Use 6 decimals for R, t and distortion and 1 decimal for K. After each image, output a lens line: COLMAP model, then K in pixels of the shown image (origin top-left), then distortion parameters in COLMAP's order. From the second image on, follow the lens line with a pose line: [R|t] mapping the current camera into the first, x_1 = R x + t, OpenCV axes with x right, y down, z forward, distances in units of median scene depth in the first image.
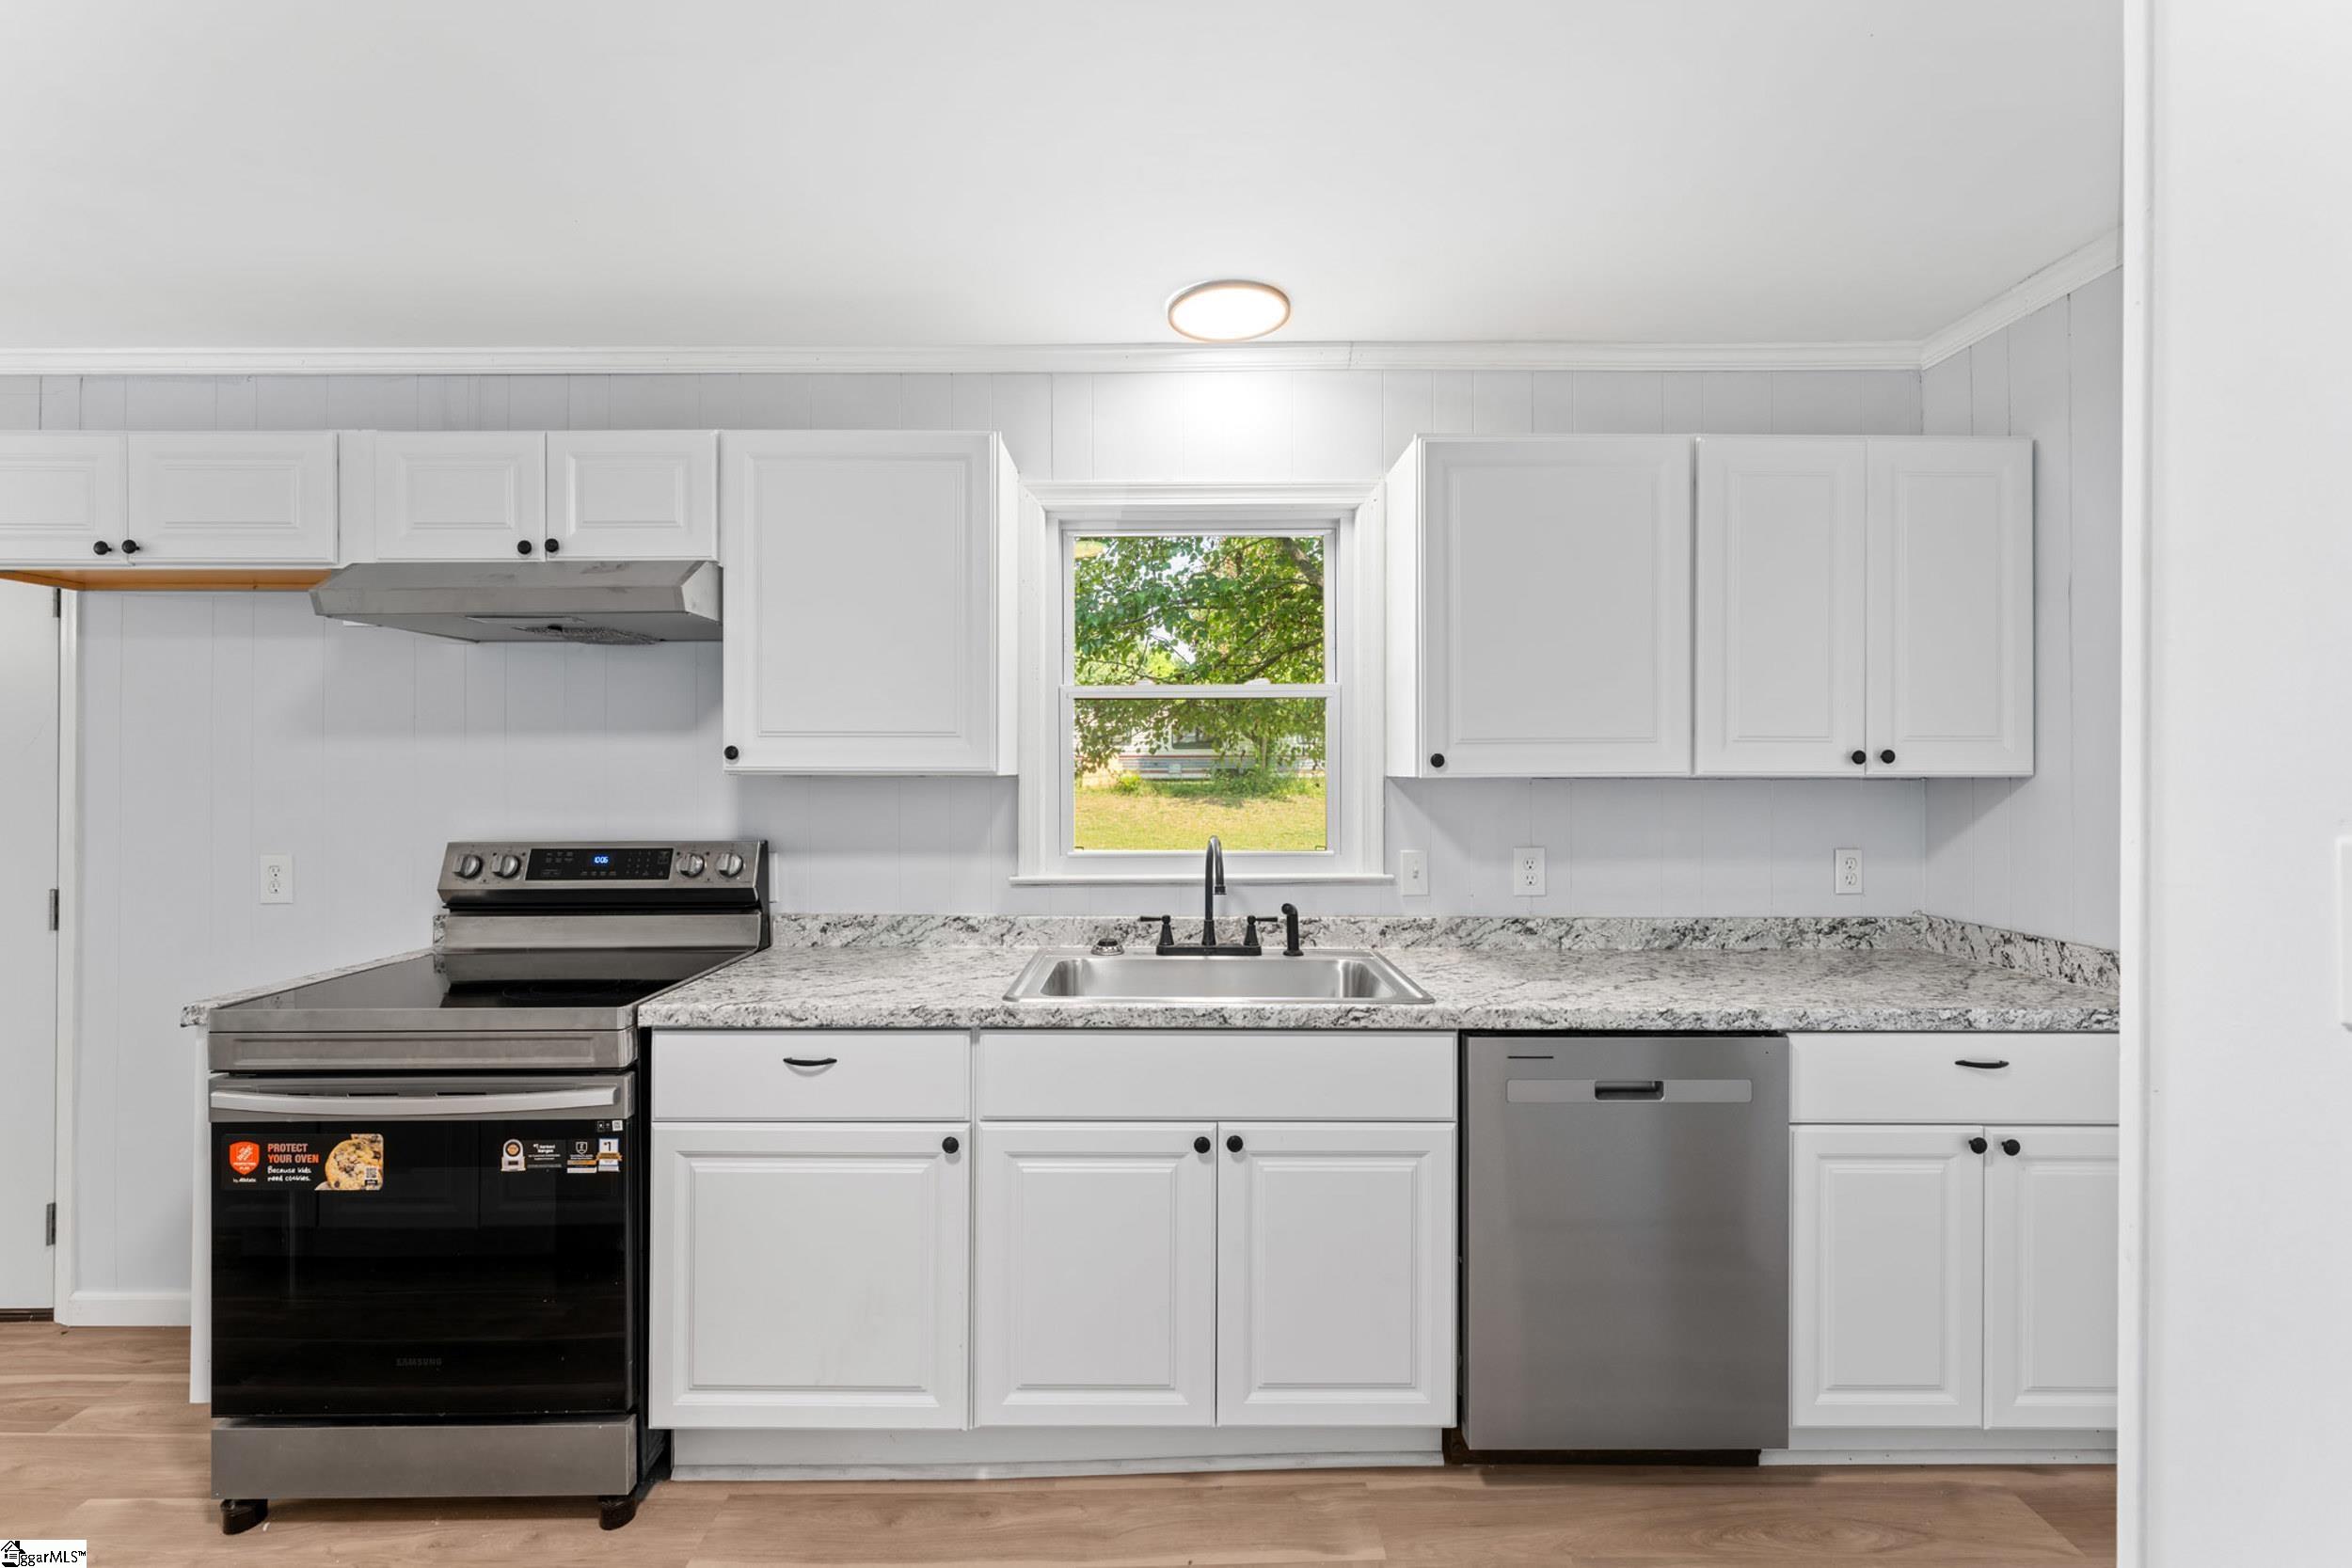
lens RADIAL K [[964.8, 0, 1170.1], [0, 964.8, 768.4], [0, 0, 1]] dist [-0.000492, -0.000141]
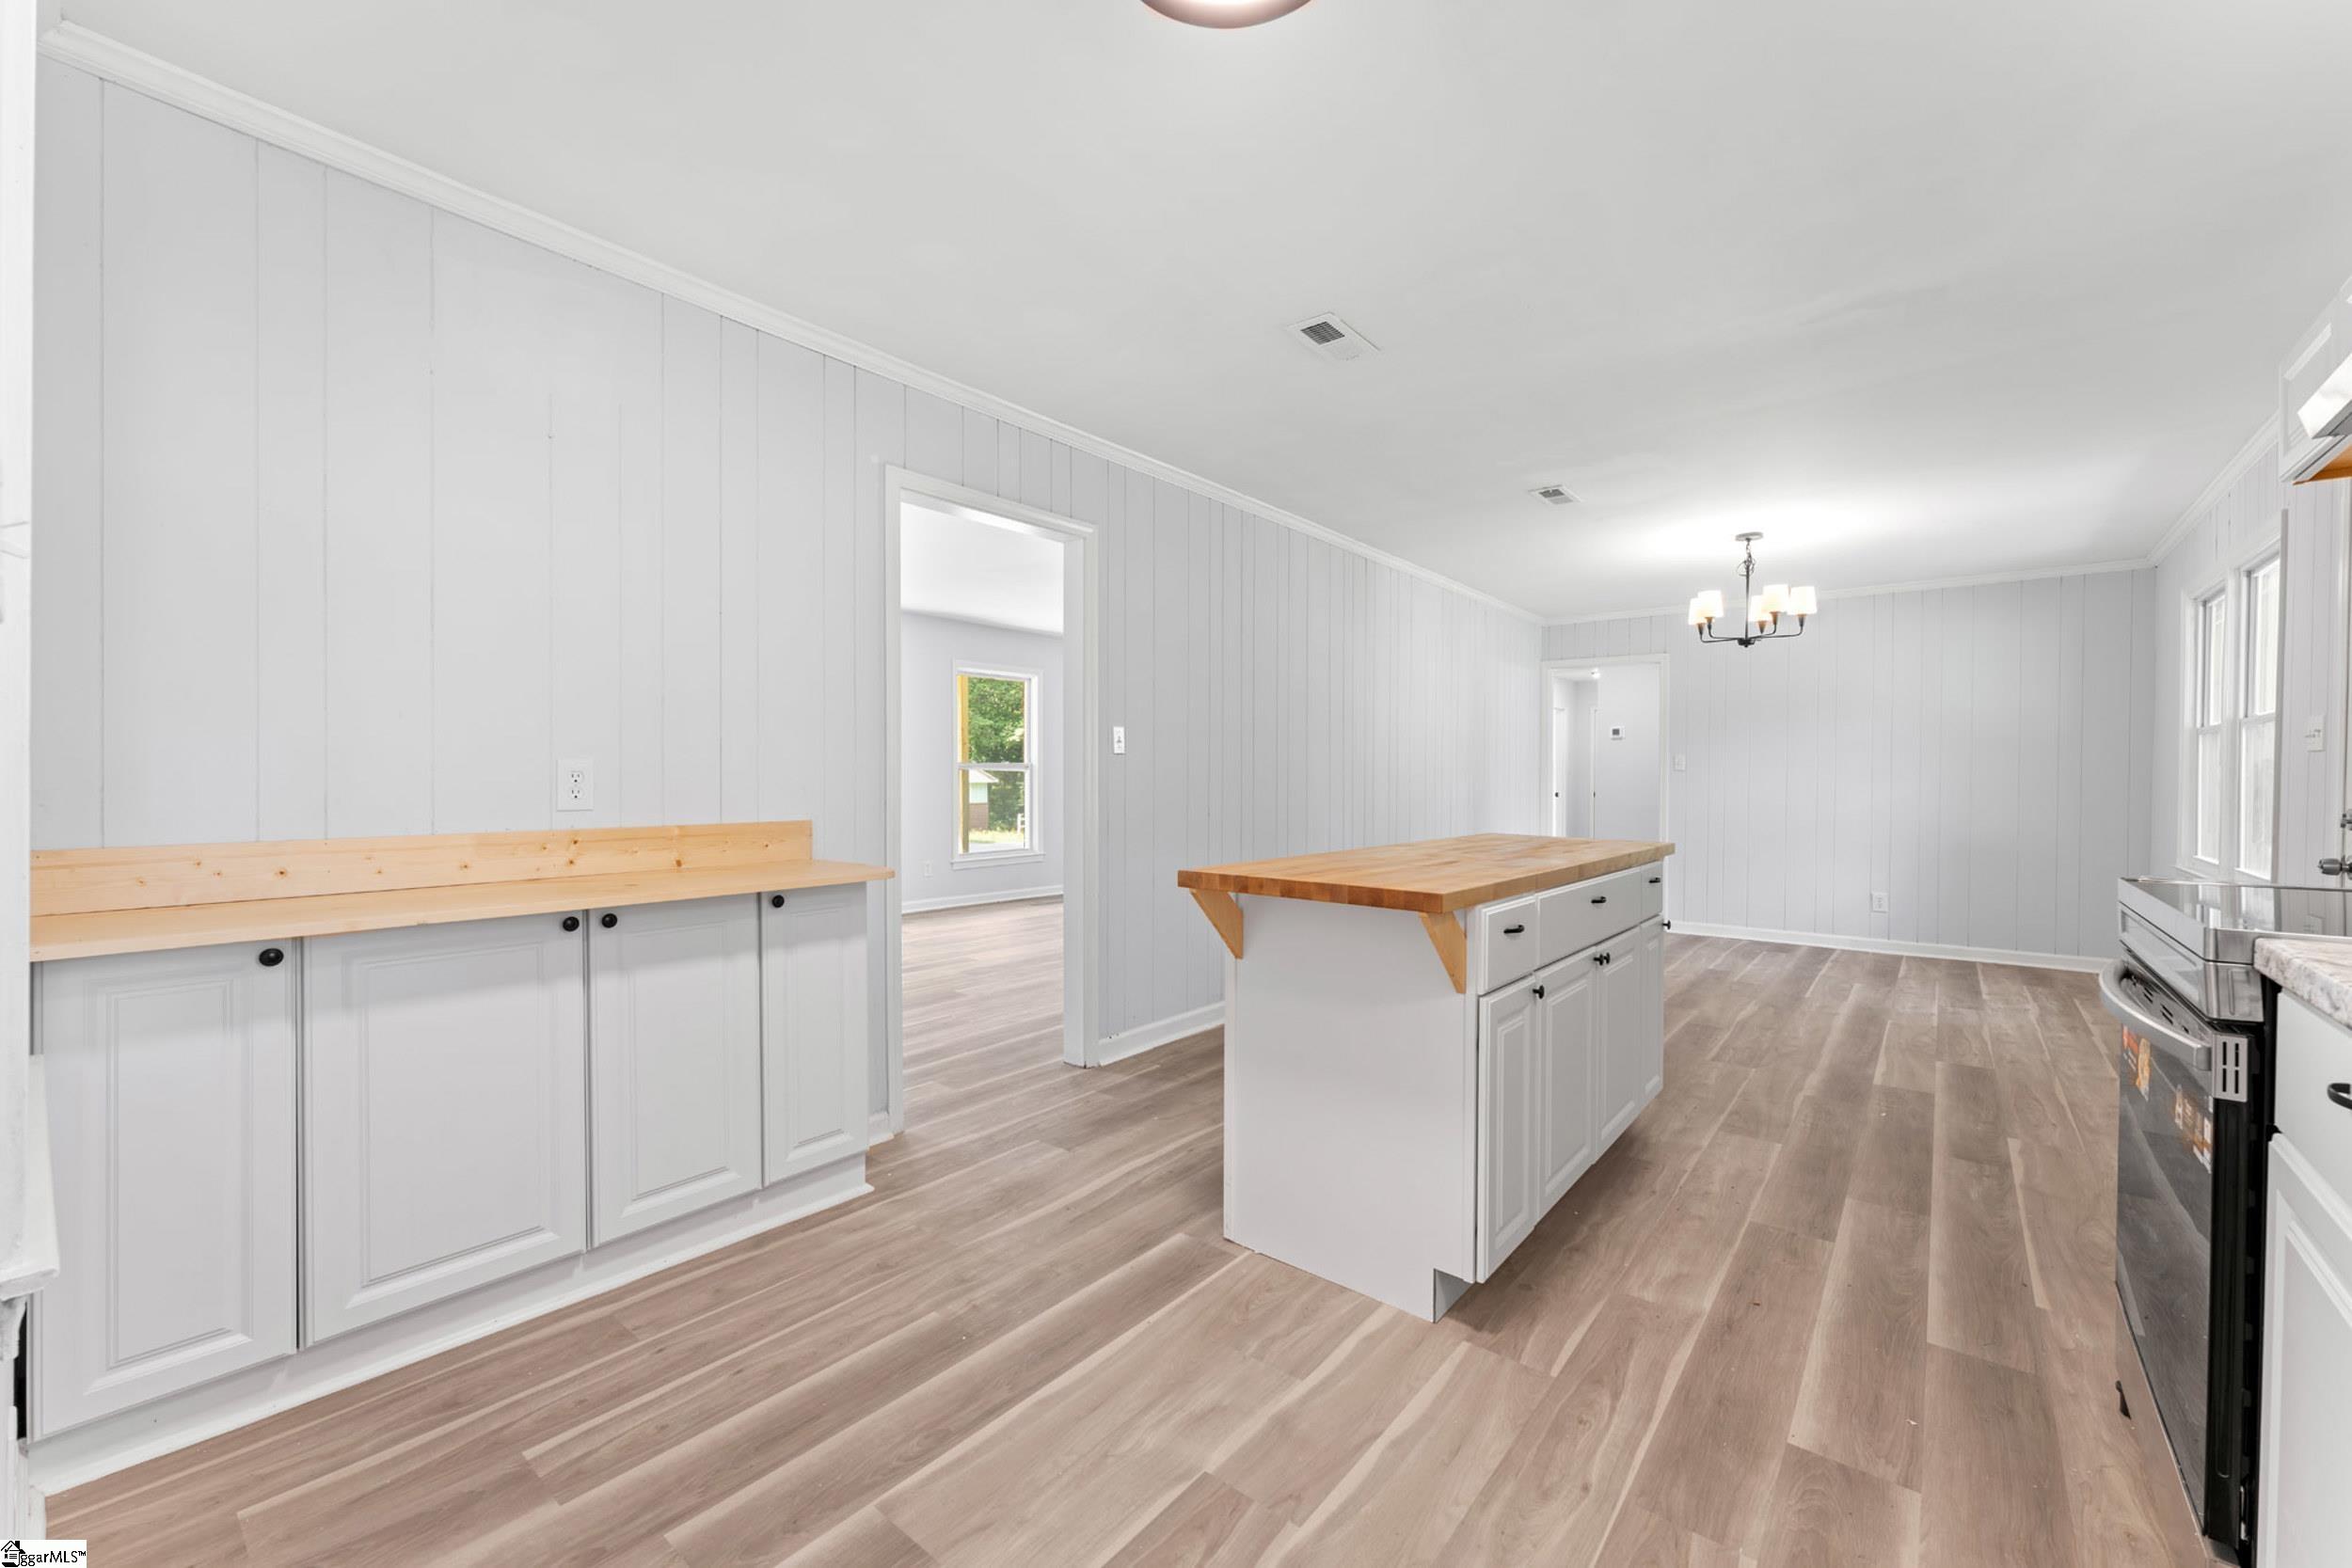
lens RADIAL K [[941.6, 0, 1170.1], [0, 941.6, 780.1], [0, 0, 1]] dist [-0.001683, 0.000086]
pose [[-0.640917, 0.003662, -0.767601, 0.300505], [-0.004272, 0.999956, 0.008337, 0.108421], [0.767598, 0.008623, -0.640874, 0.655670]]
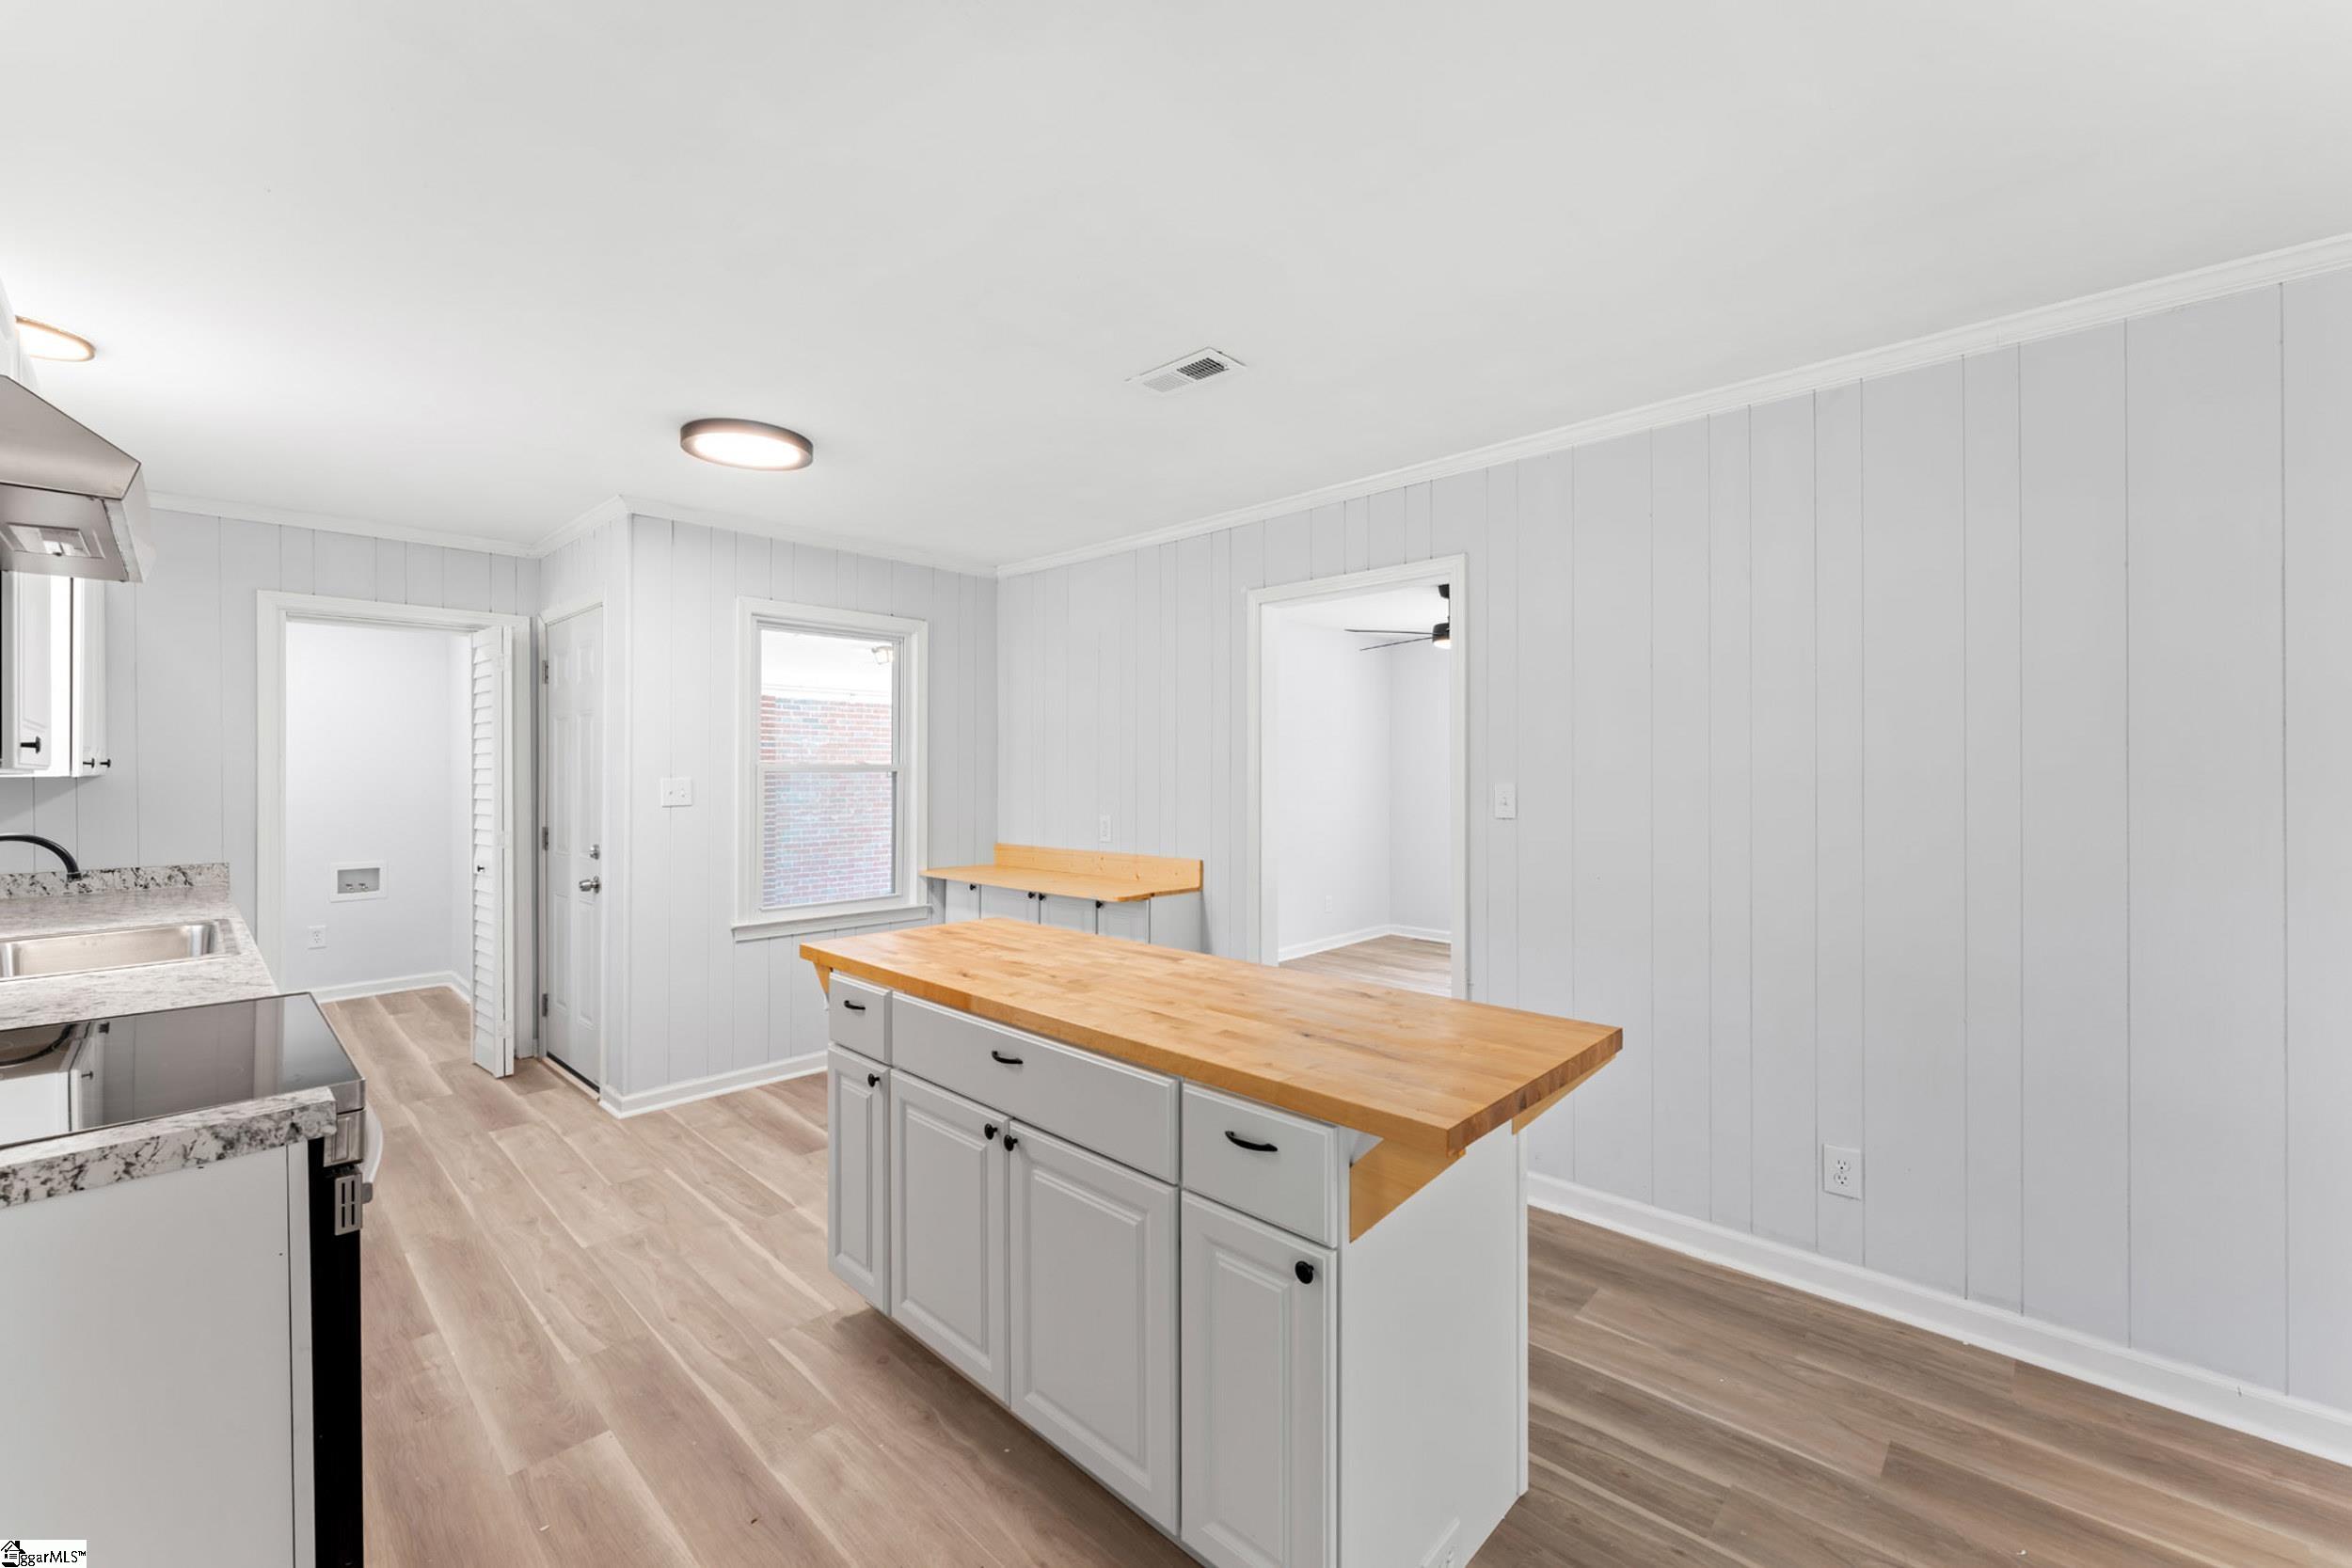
lens RADIAL K [[950.6, 0, 1174.5], [0, 950.6, 771.9], [0, 0, 1]] dist [-0.000307, 0.000049]
pose [[-0.720710, 0.002820, 0.693231, -1.493875], [0.004494, 0.999990, 0.000605, 0.008402], [-0.693222, 0.003551, -0.720716, 0.828674]]
